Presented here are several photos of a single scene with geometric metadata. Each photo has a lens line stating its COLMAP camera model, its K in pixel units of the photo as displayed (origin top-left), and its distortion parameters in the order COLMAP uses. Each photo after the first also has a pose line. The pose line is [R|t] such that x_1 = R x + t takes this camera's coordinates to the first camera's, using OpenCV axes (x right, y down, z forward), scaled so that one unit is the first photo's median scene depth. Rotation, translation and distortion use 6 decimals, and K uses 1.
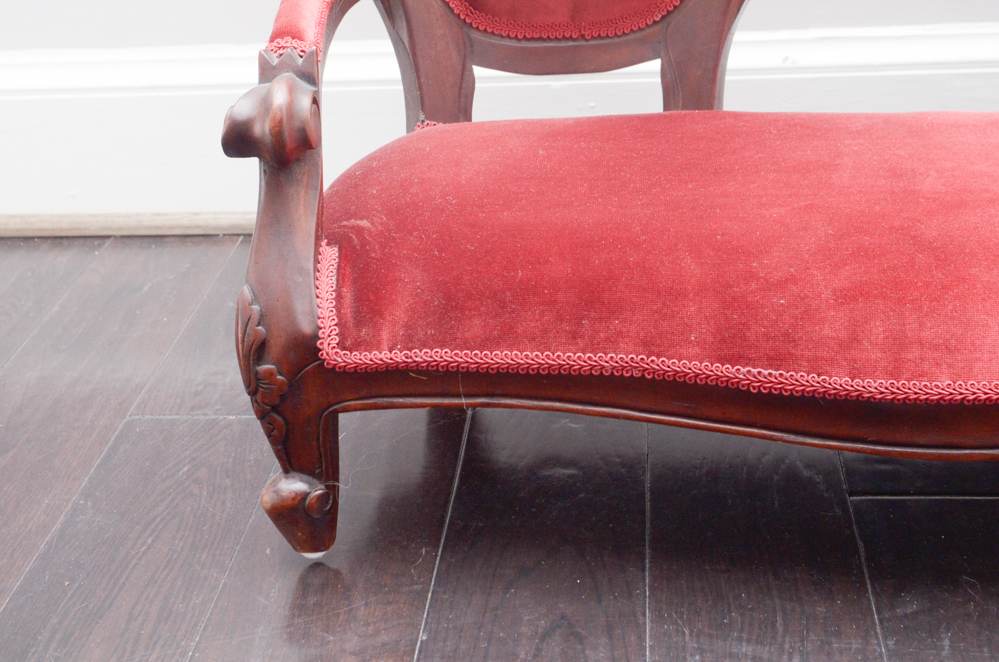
lens RADIAL K [[1451.3, 0, 500.1], [0, 1451.3, 332.8], [0, 0, 1]] dist [0.003982, 0.000000]
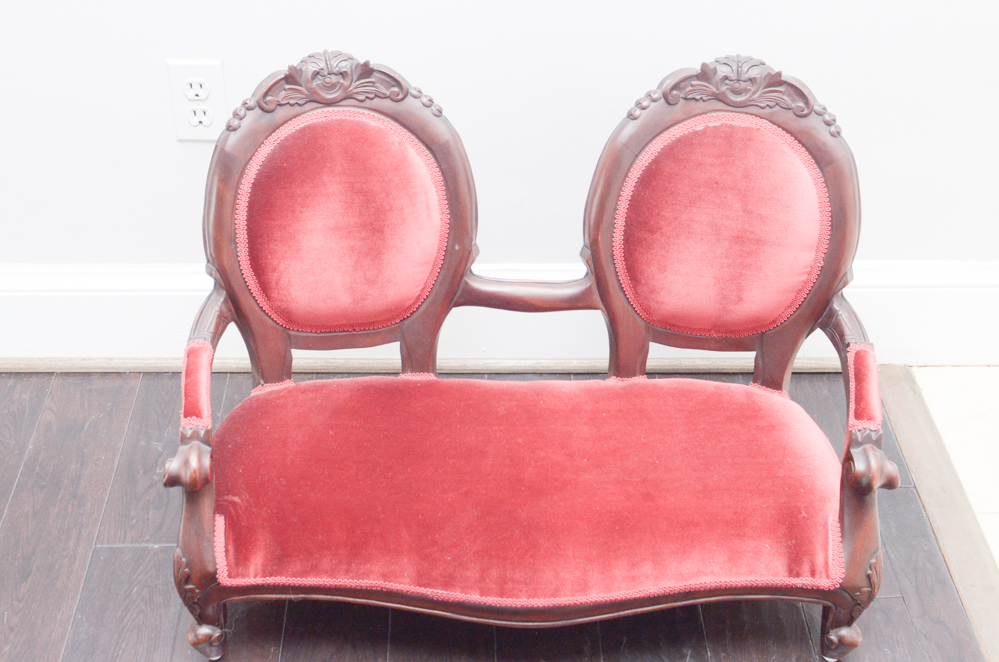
lens RADIAL K [[1327.0, 0, 497.1], [0, 1327.0, 331.4], [0, 0, 1]] dist [0.012428, 0.000000]
pose [[0.990144, -0.019191, 0.138734, 0.006986], [-0.010644, 0.977391, 0.211172, -0.684740], [-0.139650, -0.210567, 0.967553, -0.709162]]
